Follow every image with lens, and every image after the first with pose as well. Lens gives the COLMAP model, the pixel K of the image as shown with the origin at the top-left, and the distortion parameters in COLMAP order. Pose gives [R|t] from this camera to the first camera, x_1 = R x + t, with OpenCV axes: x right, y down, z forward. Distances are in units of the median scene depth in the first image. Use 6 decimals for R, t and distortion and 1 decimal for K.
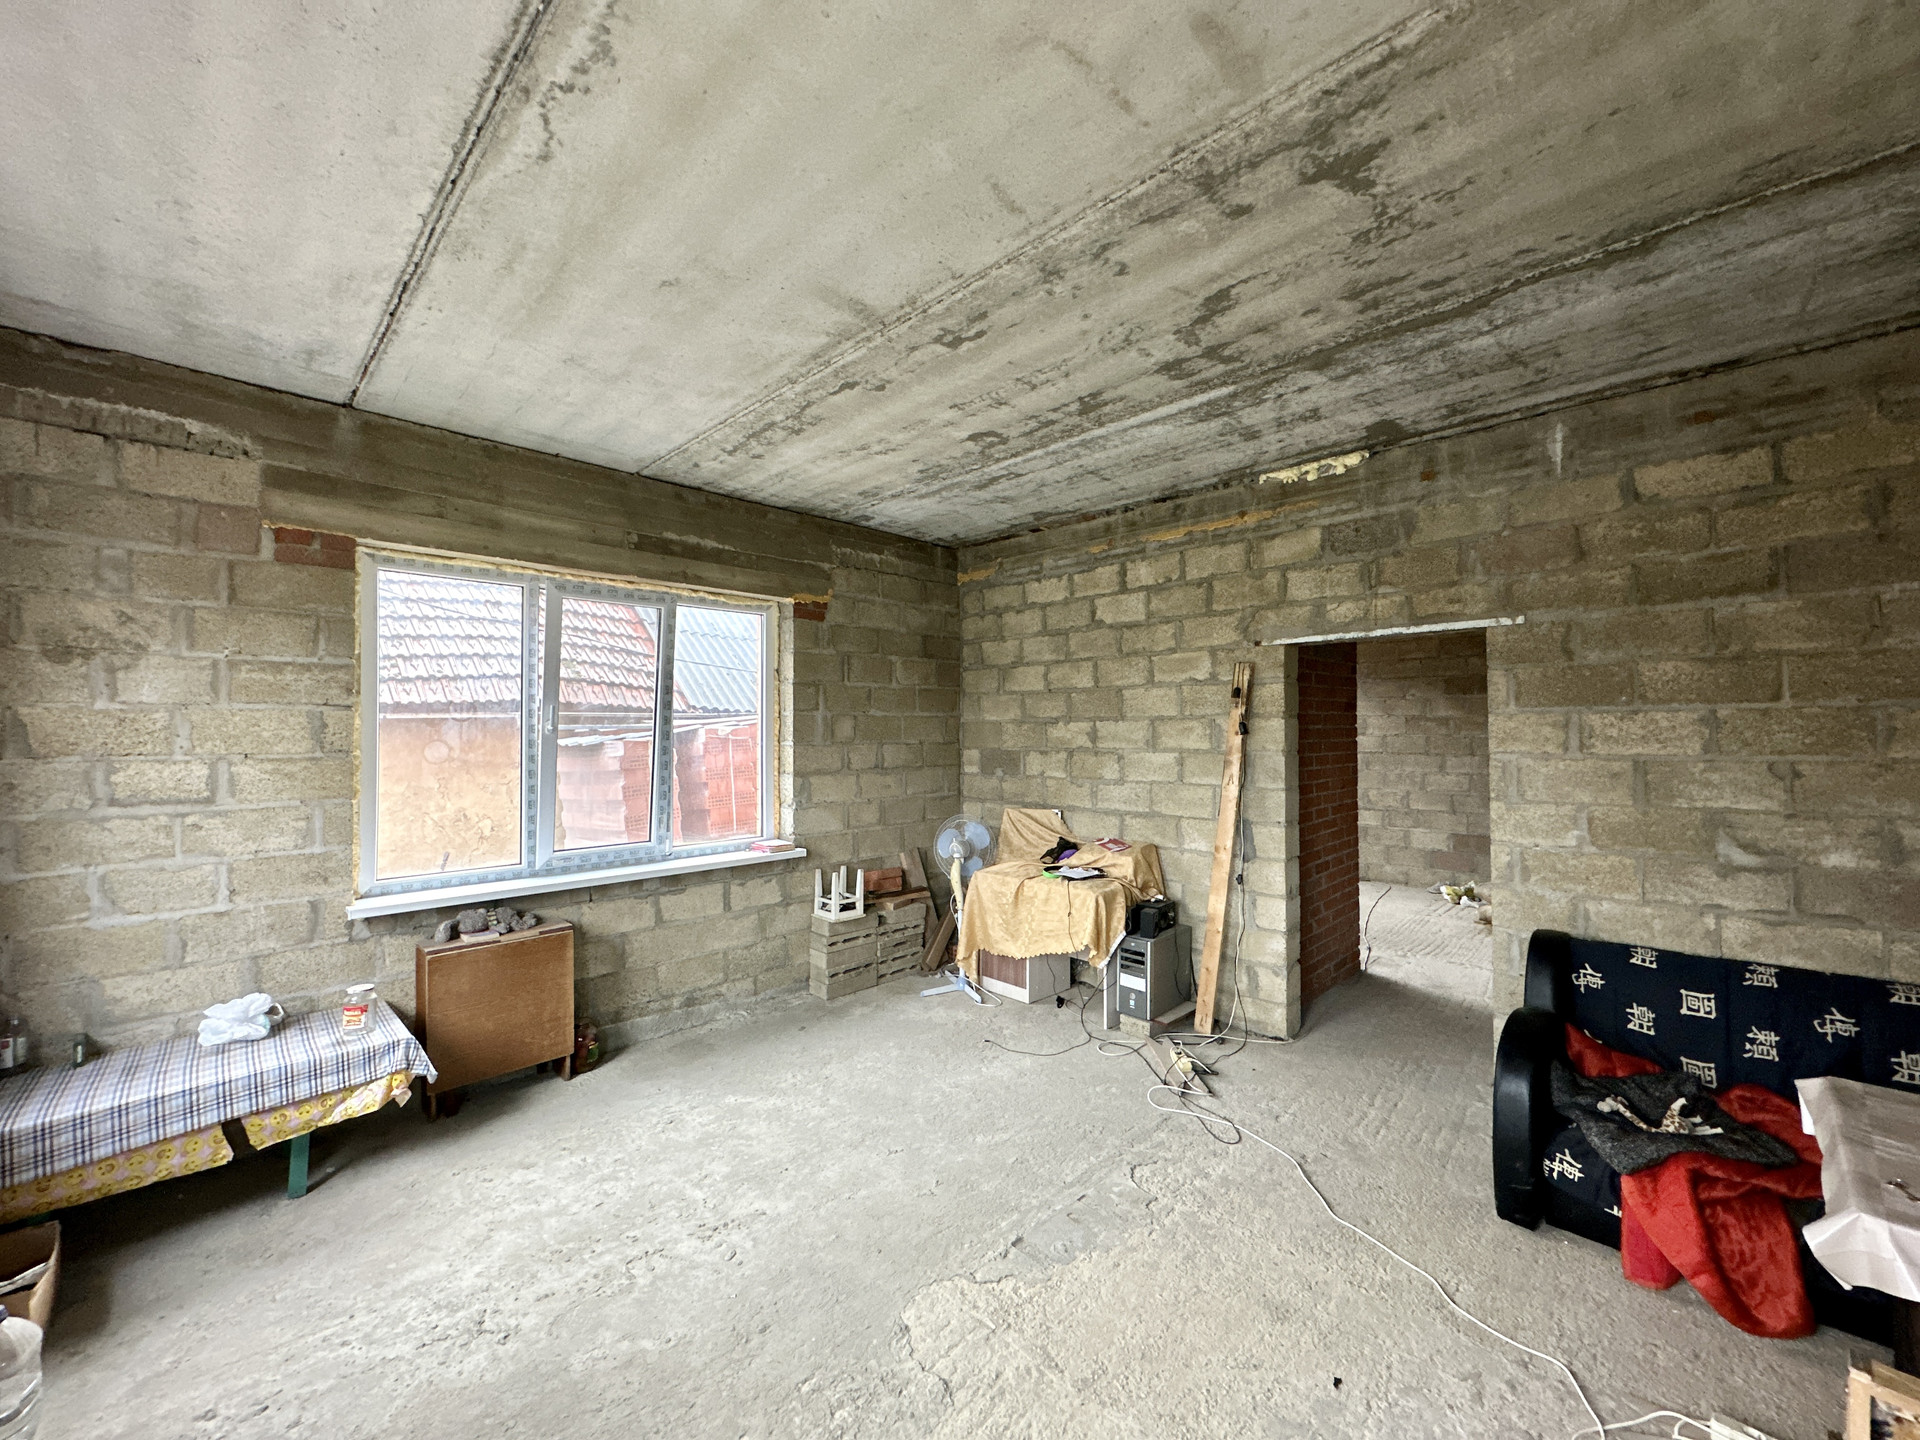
lens RADIAL K [[763.2, 0, 960.8], [0, 763.2, 726.4], [0, 0, 1]] dist [-0.002007, -0.000252]
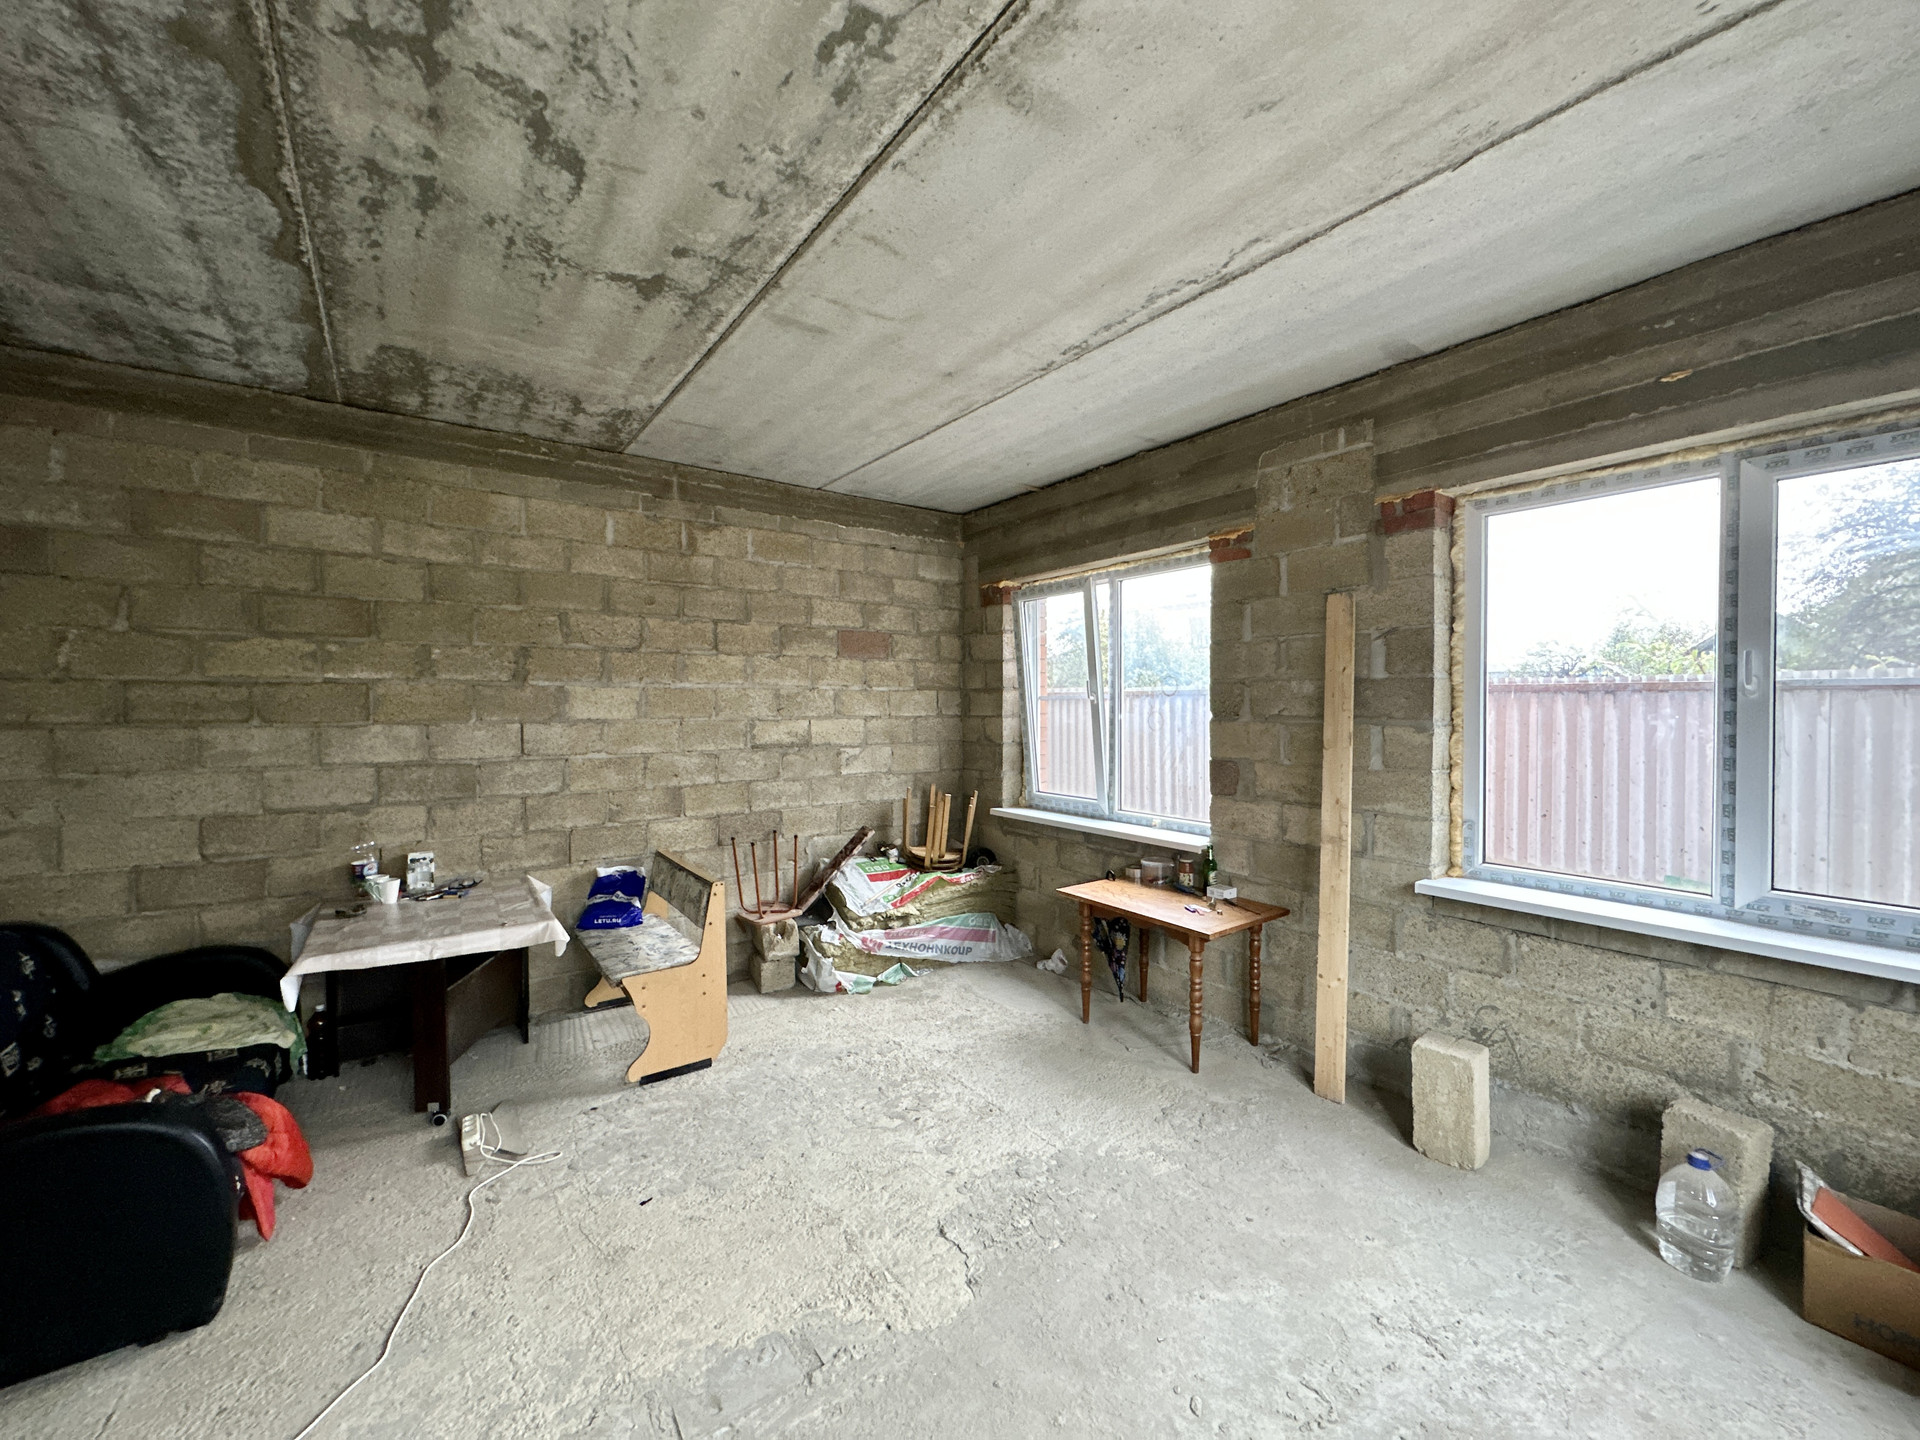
lens RADIAL K [[763.2, 0, 958.8], [0, 763.2, 713.8], [0, 0, 1]] dist [-0.002007, -0.000252]
pose [[-0.988592, 0.003660, 0.150574, -0.205070], [0.004871, 0.999959, 0.007678, 0.015502], [-0.150539, 0.008324, -0.988569, 1.919749]]
